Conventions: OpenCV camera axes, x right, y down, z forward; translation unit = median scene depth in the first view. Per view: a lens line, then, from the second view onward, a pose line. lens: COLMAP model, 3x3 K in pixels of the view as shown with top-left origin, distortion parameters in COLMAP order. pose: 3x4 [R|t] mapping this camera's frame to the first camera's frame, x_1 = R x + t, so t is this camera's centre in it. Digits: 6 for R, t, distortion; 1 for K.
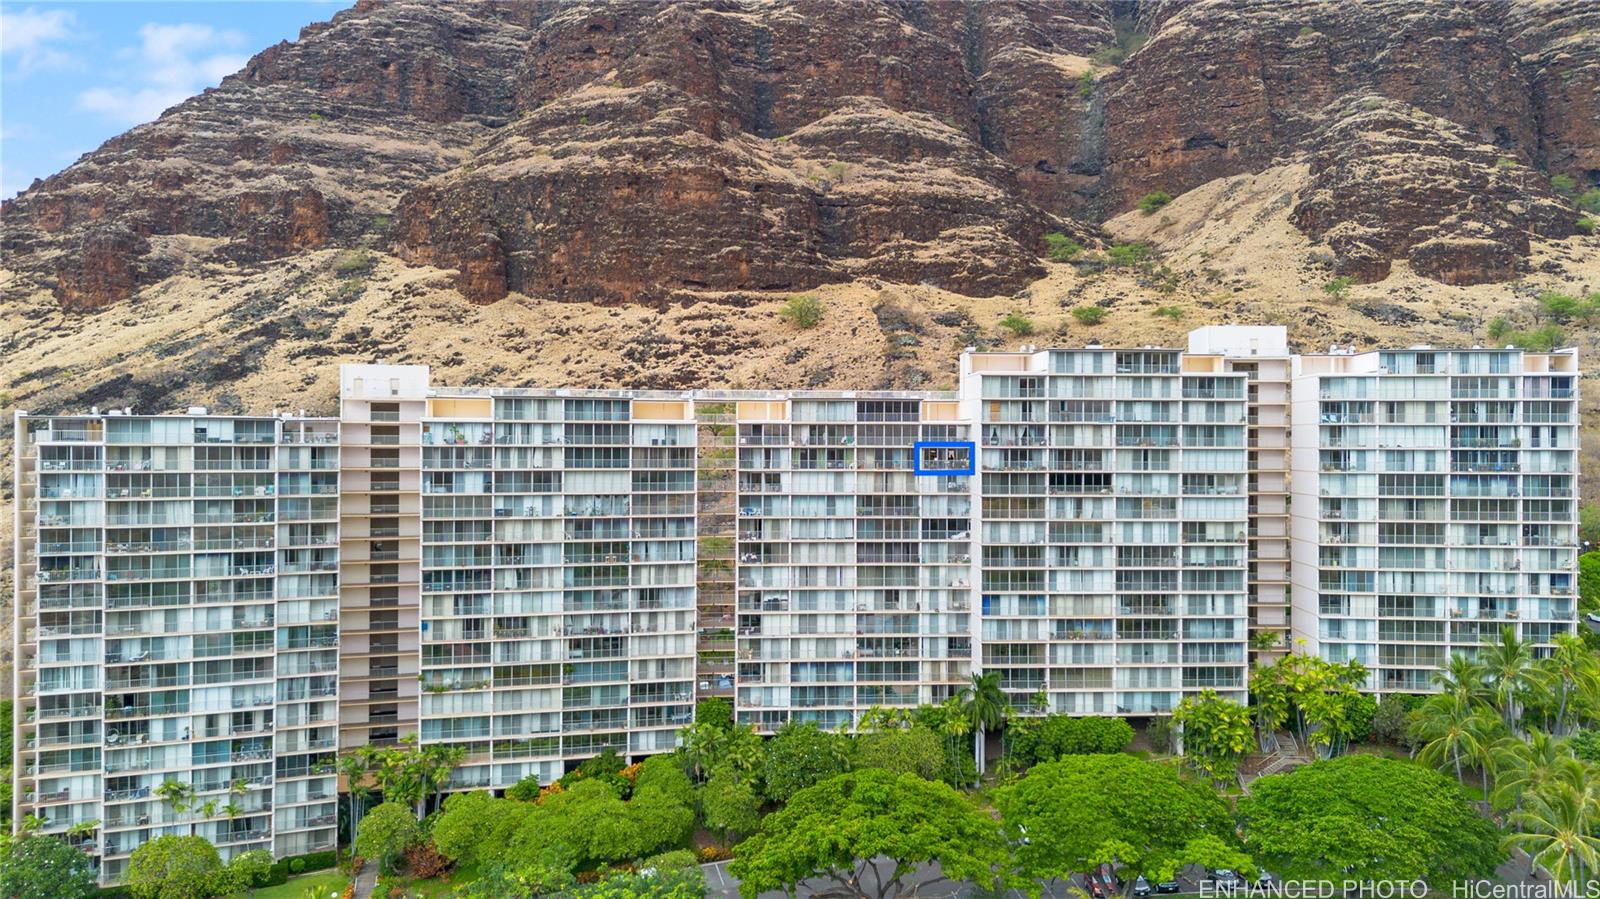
lens RADIAL K [[1142.9, 0, 800.0], [0, 1142.9, 449.5], [0, 0, 1]] dist [0.058140, -0.046363]
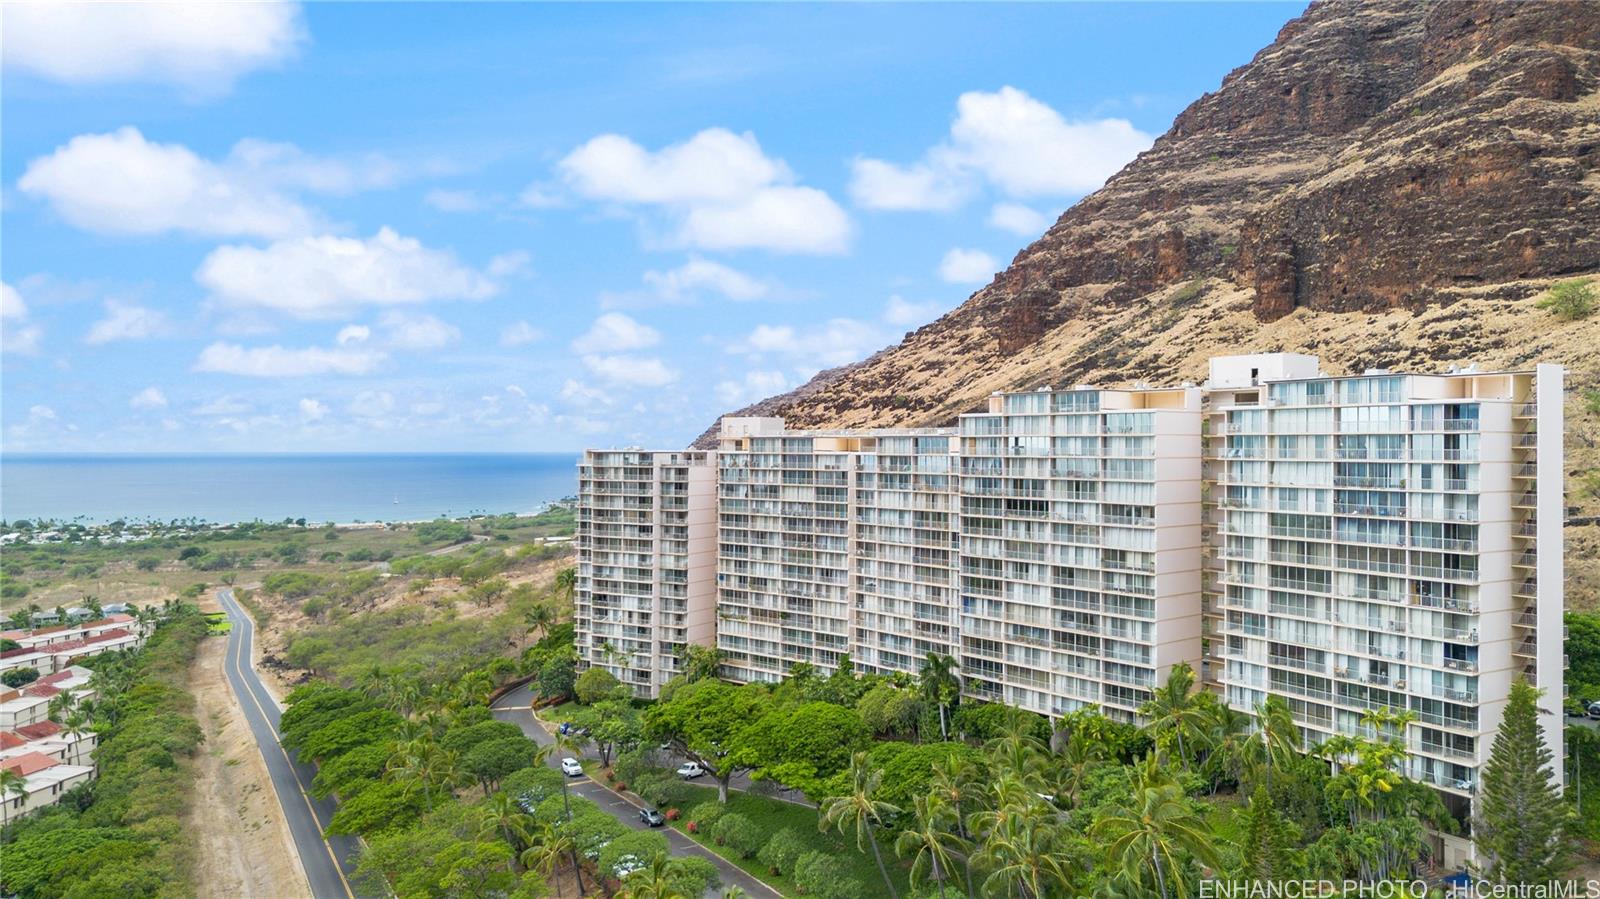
lens RADIAL K [[1142.9, 0, 800.0], [0, 1142.9, 449.5], [0, 0, 1]] dist [0.058140, -0.046363]
pose [[0.574865, 0.001624, -0.818246, 1.042835], [-0.002496, 0.999997, 0.000232, -0.029352], [0.818244, 0.001909, 0.574868, 0.146757]]
